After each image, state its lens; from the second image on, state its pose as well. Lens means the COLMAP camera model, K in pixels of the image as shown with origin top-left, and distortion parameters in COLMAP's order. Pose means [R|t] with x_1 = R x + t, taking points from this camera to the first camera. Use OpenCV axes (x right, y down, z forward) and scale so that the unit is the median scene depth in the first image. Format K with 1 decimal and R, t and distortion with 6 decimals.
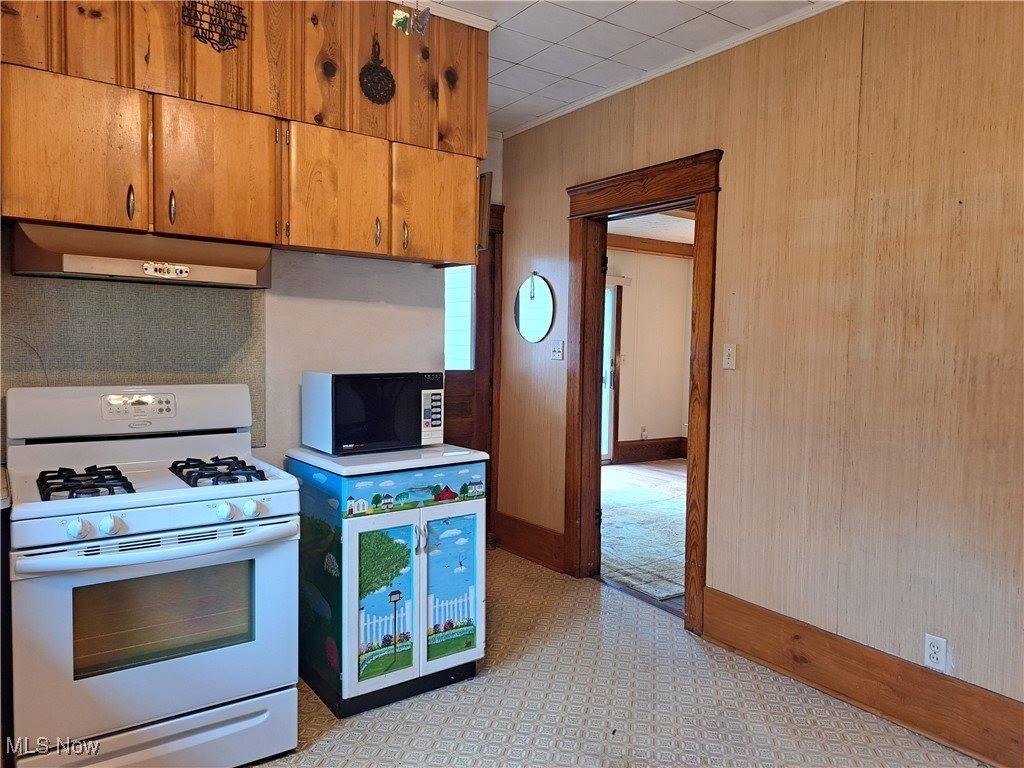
lens RADIAL K [[731.4, 0, 516.0], [0, 731.4, 378.7], [0, 0, 1]] dist [0.078176, -0.091590]
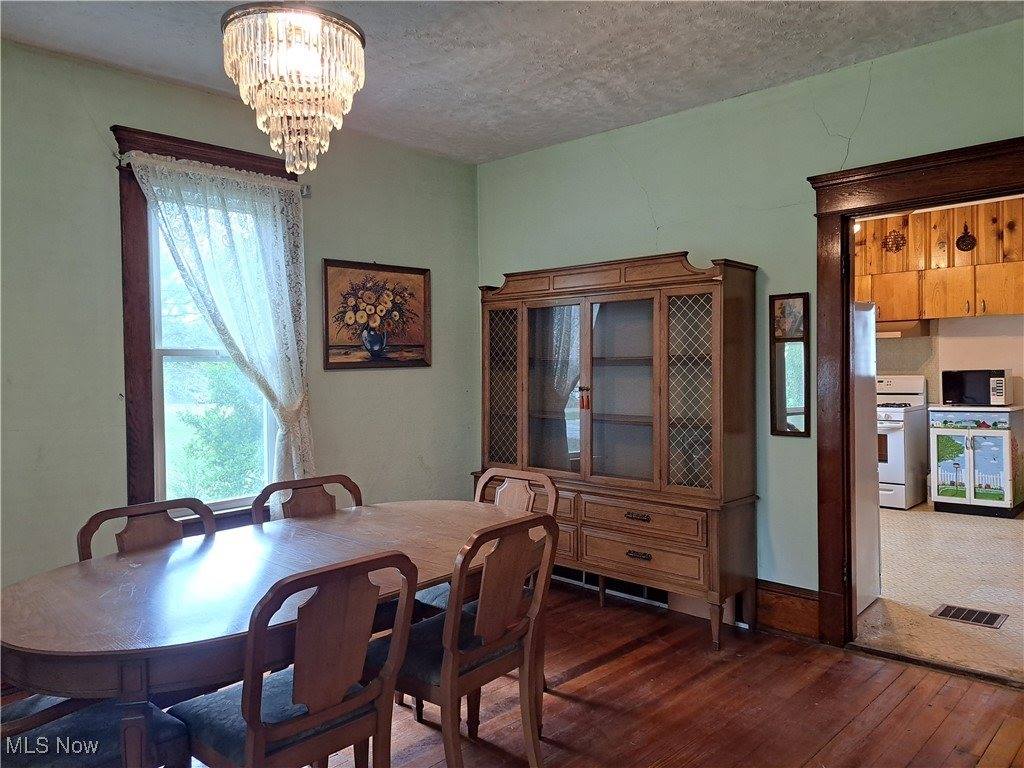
lens RADIAL K [[731.4, 0, 516.0], [0, 731.4, 378.7], [0, 0, 1]] dist [0.078176, -0.091590]
pose [[0.177822, 0.000371, -0.984063, 1.849741], [-0.024157, 0.999700, -0.003989, 0.062532], [0.983766, 0.024481, 0.177778, -0.772755]]
